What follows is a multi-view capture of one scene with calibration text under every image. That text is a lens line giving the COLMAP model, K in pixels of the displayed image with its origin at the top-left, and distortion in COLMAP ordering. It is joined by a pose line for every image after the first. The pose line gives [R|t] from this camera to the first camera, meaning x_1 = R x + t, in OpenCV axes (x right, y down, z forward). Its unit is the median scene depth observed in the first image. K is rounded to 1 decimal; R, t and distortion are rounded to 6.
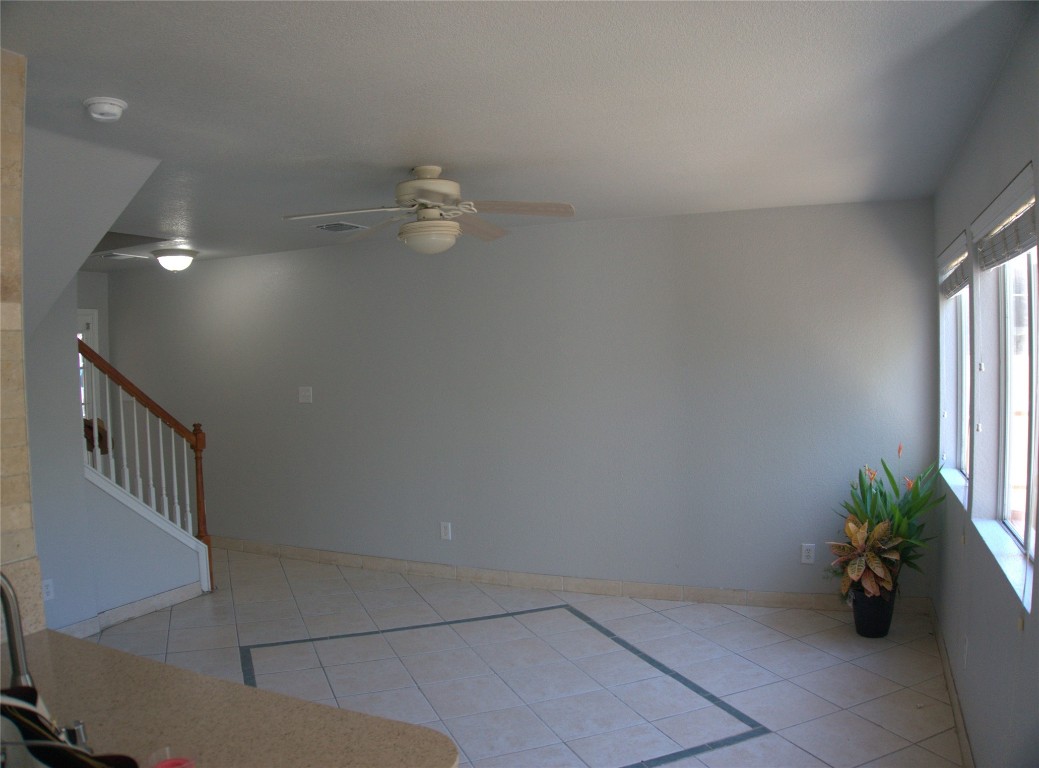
lens RADIAL K [[808.5, 0, 519.5], [0, 808.5, 384.0], [0, 0, 1]] dist [-0.230938, 0.088073]
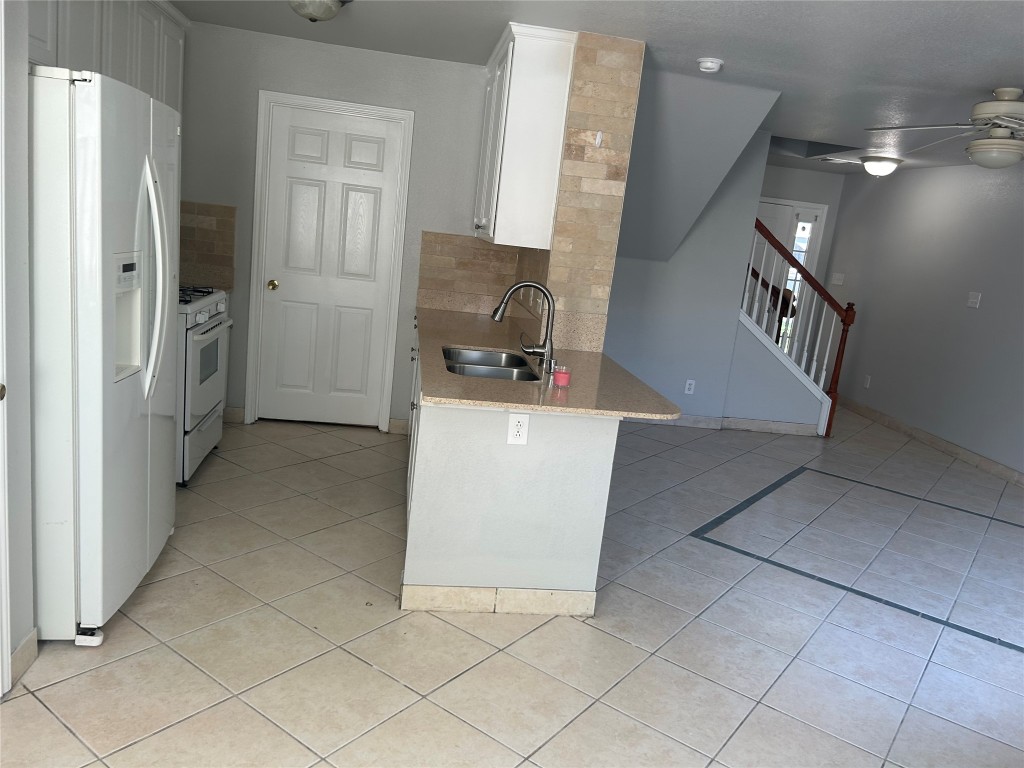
lens RADIAL K [[769.2, 0, 499.1], [0, 769.2, 384.3], [0, 0, 1]] dist [-0.002277, -0.002323]
pose [[0.505058, 0.254240, -0.824790, 0.403265], [-0.156558, 0.966763, 0.202135, 0.019222], [0.848767, 0.027038, 0.528075, -0.137061]]
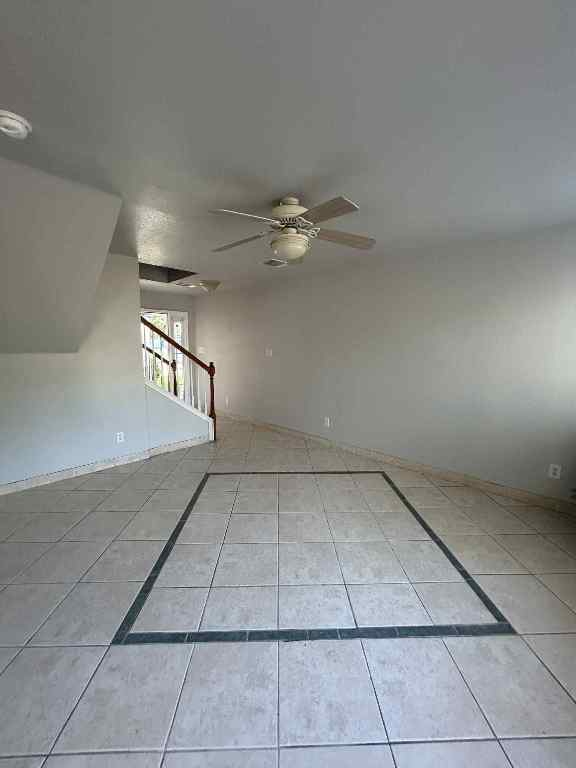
lens RADIAL K [[312.2, 0, 288.0], [0, 312.2, 384.0], [0, 0, 1]] dist [-0.002008, -0.000181]
pose [[0.940652, 0.068597, -0.332366, 0.087833], [-0.039390, 0.994808, 0.093839, 0.023056], [0.337078, -0.075178, 0.938470, 0.302613]]
